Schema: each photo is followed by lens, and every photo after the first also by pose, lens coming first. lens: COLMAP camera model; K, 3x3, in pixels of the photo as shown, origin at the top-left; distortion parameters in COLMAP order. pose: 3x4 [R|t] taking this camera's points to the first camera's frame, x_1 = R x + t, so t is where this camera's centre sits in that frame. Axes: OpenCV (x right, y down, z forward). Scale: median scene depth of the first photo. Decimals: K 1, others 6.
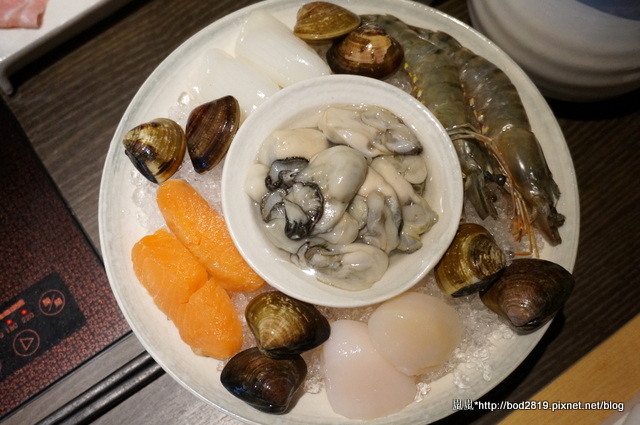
lens RADIAL K [[703.3, 0, 320.0], [0, 703.3, 212.5], [0, 0, 1]] dist [-0.000523, 0.033802]
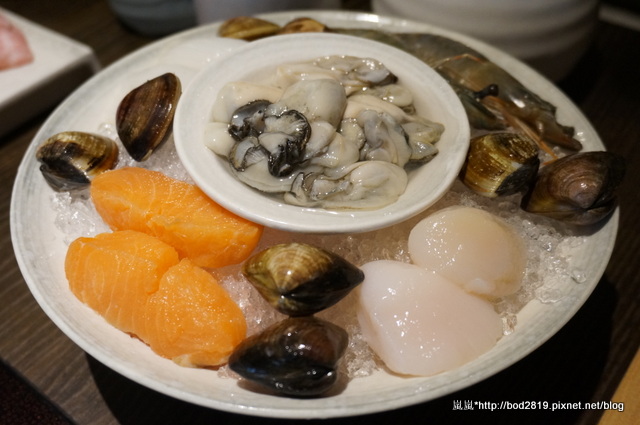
lens RADIAL K [[703.3, 0, 320.0], [0, 703.3, 212.5], [0, 0, 1]] dist [-0.000523, 0.033802]
pose [[0.957053, -0.198386, 0.211407, -0.166348], [0.273835, 0.858054, -0.434462, 0.412603], [-0.095208, 0.473694, 0.875528, 0.332105]]
